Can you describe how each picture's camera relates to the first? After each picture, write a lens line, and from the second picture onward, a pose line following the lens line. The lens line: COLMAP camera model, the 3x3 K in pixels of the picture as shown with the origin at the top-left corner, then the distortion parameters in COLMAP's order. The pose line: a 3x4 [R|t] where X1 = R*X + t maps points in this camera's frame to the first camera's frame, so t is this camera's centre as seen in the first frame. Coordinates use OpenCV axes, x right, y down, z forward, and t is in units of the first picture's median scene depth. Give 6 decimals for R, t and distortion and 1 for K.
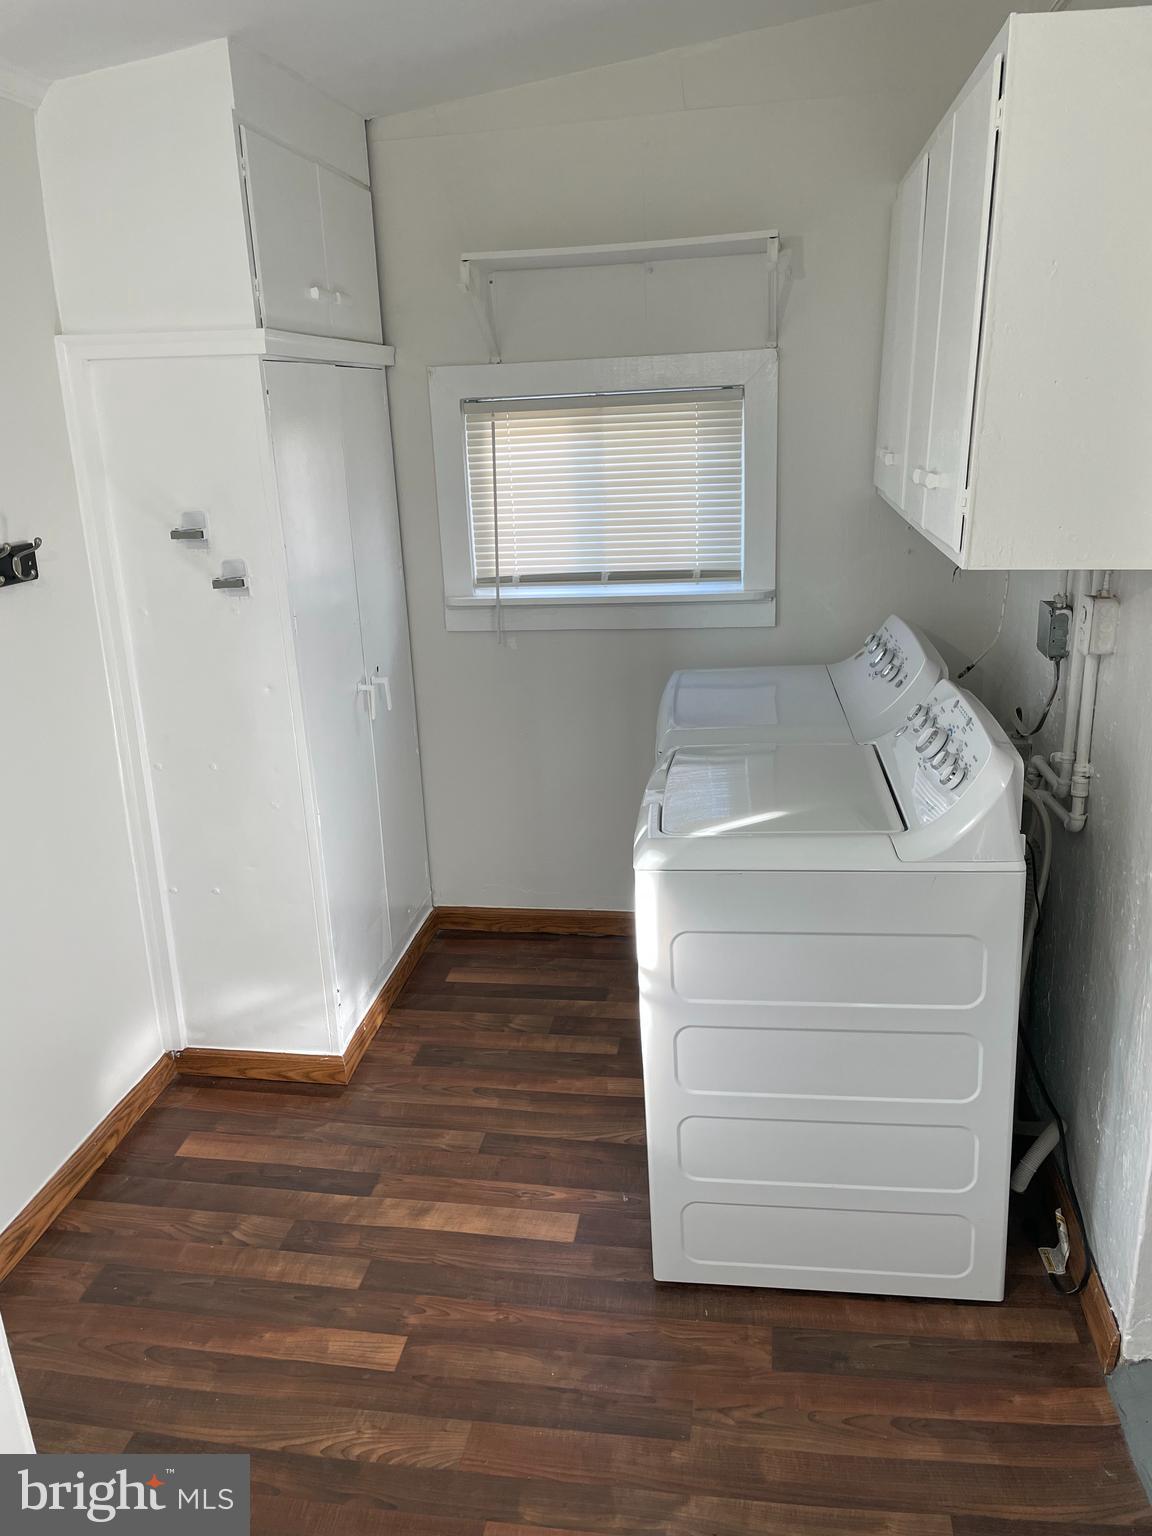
lens RADIAL K [[1173.3, 0, 562.1], [0, 1173.3, 769.4], [0, 0, 1]] dist [0.116847, -0.164289]
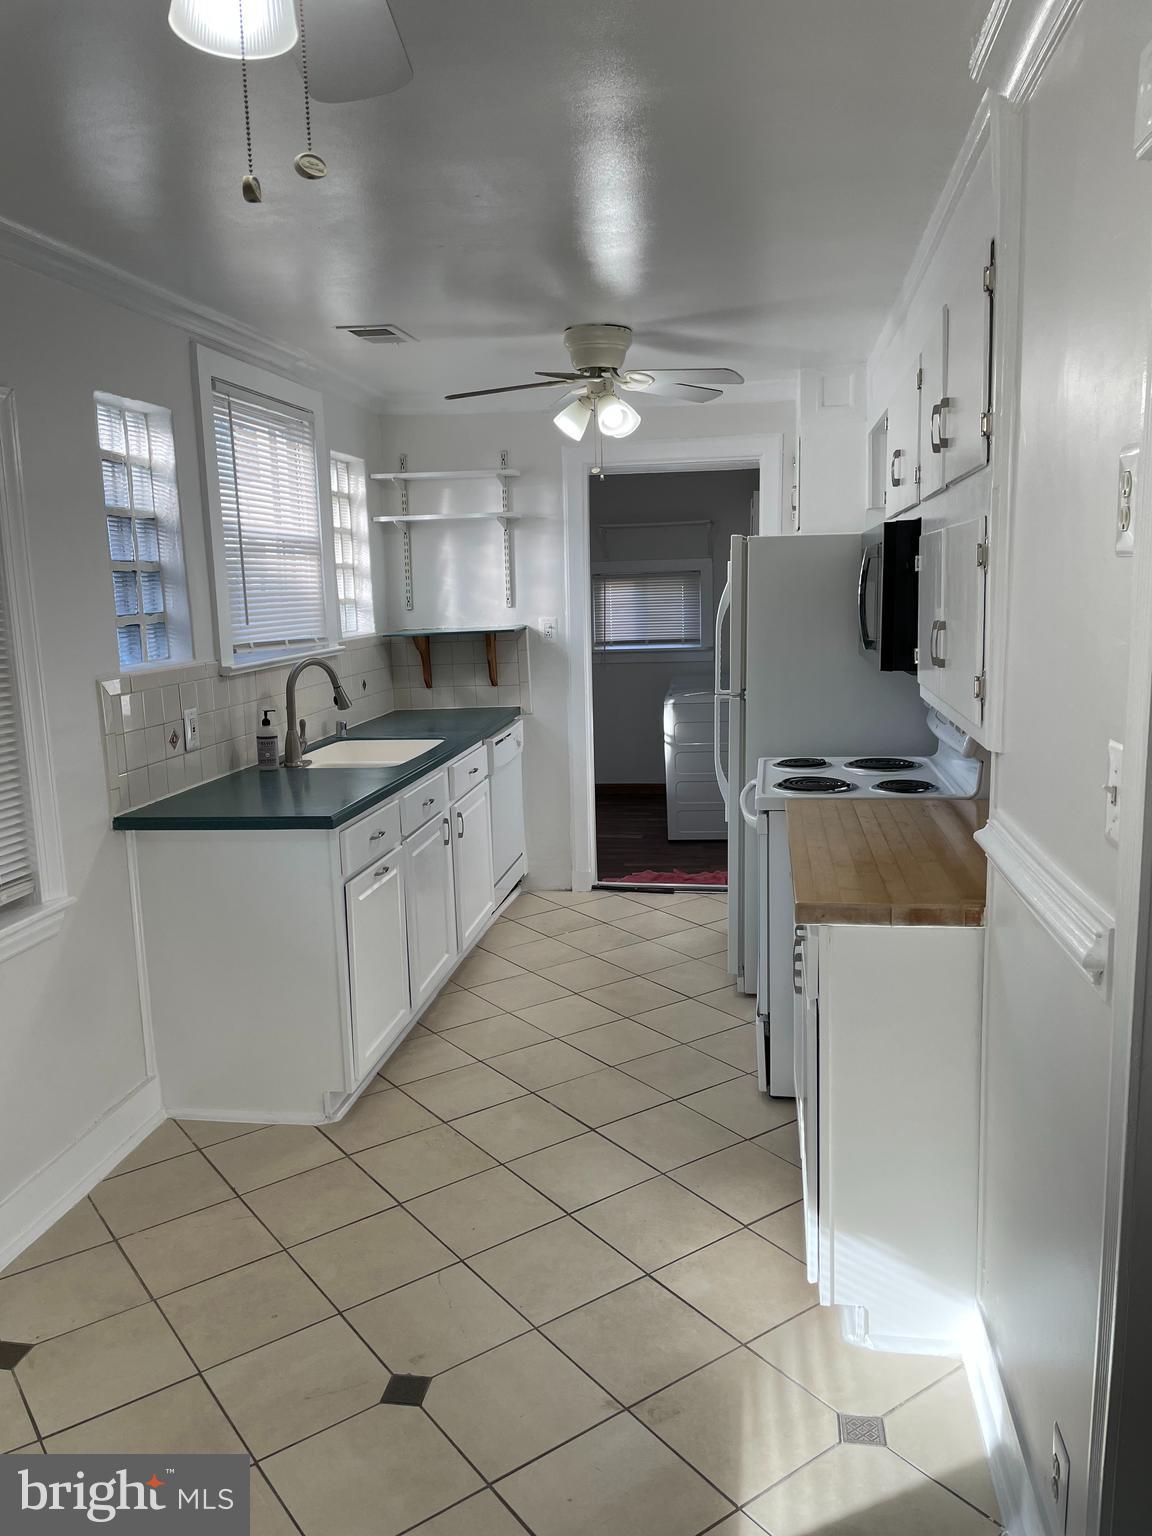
lens RADIAL K [[1173.3, 0, 562.1], [0, 1173.3, 769.4], [0, 0, 1]] dist [0.116847, -0.164289]
pose [[0.999968, -0.001434, -0.007823, -0.132649], [0.001024, 0.998642, -0.052097, 0.252642], [0.007887, 0.052087, 0.998611, -1.575234]]
